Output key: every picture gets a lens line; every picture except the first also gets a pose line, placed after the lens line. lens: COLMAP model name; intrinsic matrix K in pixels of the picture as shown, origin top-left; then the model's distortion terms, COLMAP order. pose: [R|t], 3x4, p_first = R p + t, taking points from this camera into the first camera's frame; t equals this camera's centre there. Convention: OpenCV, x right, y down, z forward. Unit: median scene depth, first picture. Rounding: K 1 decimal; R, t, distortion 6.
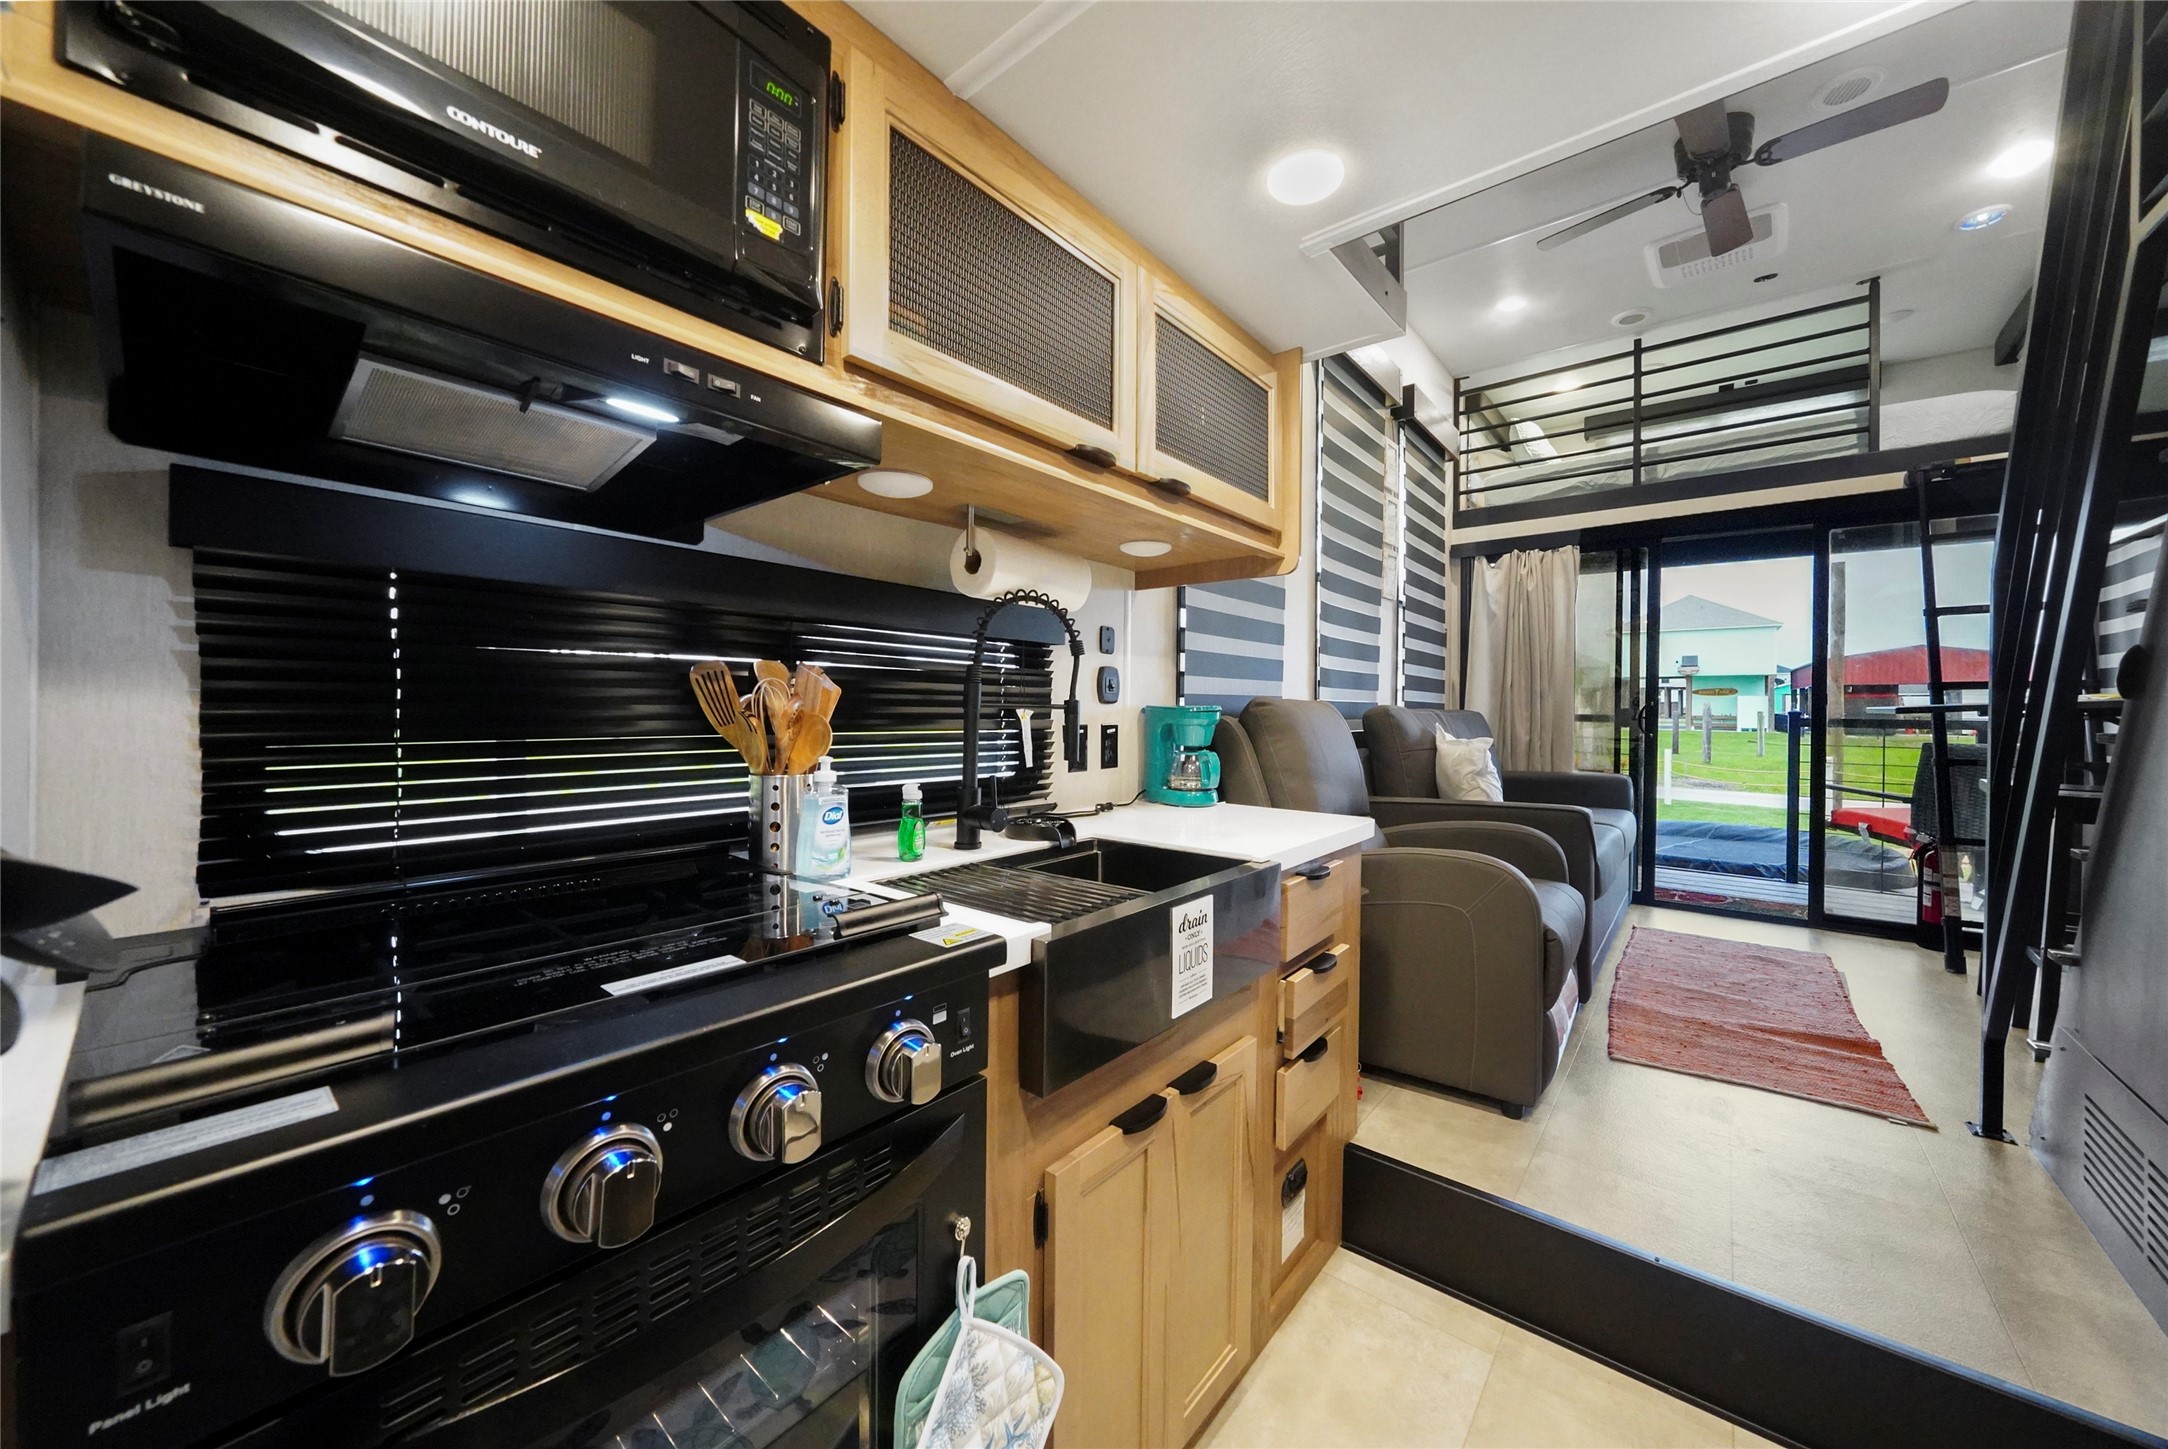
lens RADIAL K [[747.4, 0, 1093.8], [0, 747.4, 688.3], [0, 0, 1]] dist [-0.010904, 0.000926]
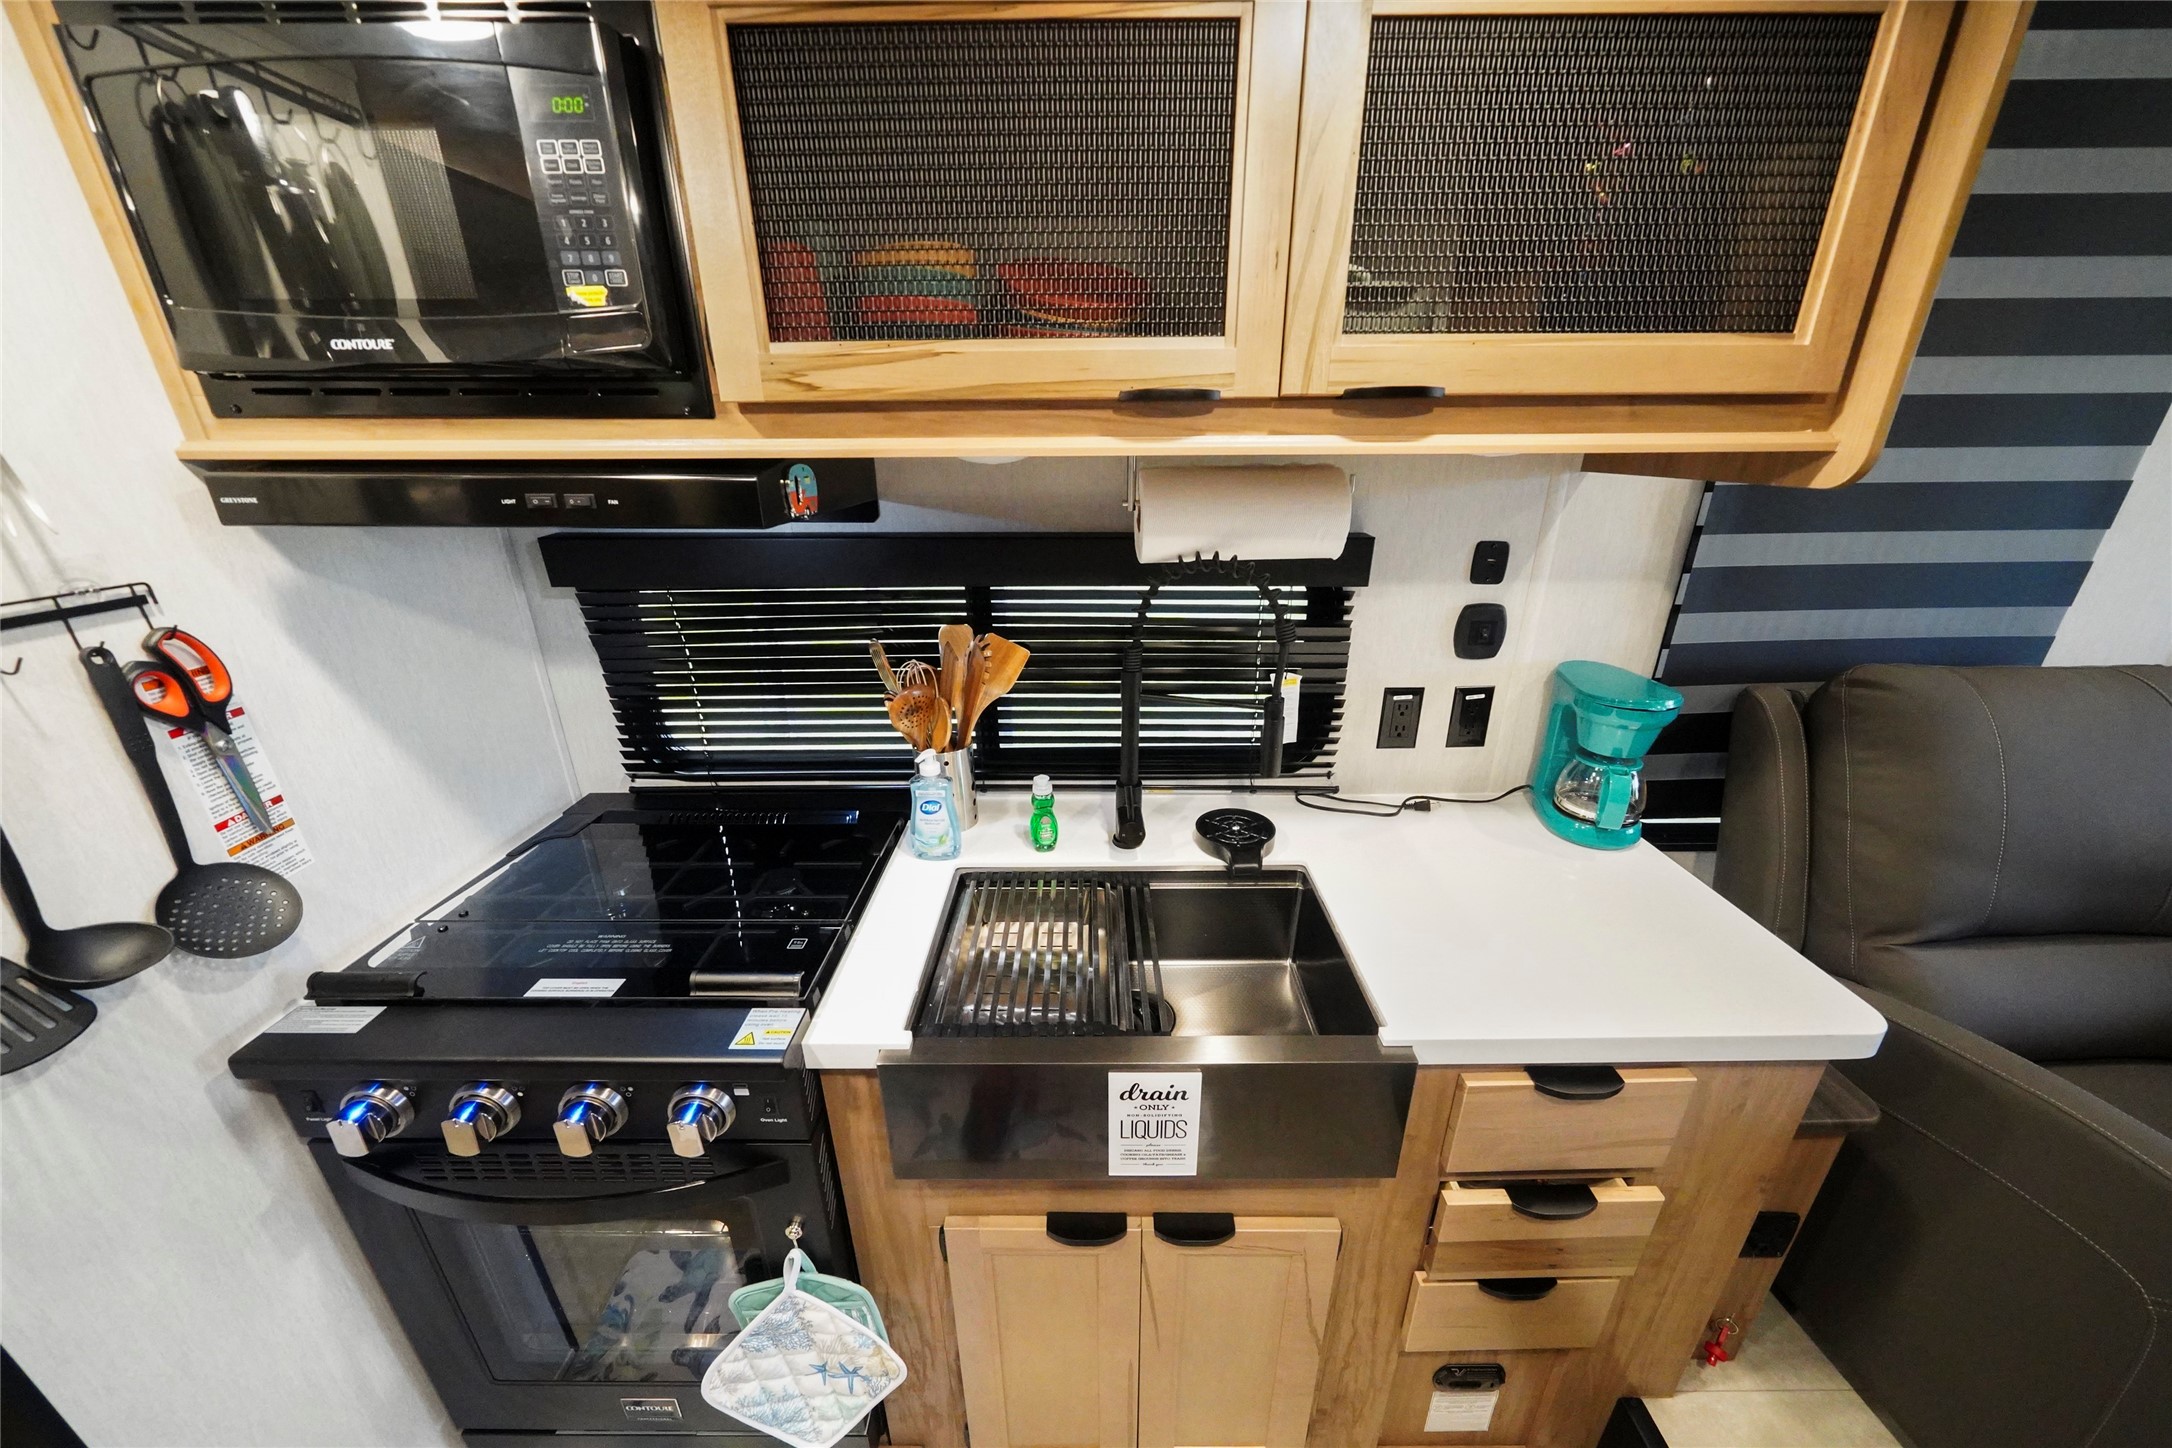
lens RADIAL K [[748.8, 0, 1103.6], [0, 748.8, 712.0], [0, 0, 1]] dist [-0.010904, 0.000926]
pose [[0.643850, 0.247943, -0.723866, 0.481087], [0.025911, 0.938434, 0.344485, -0.277319], [0.764713, -0.240552, 0.597786, 0.513637]]
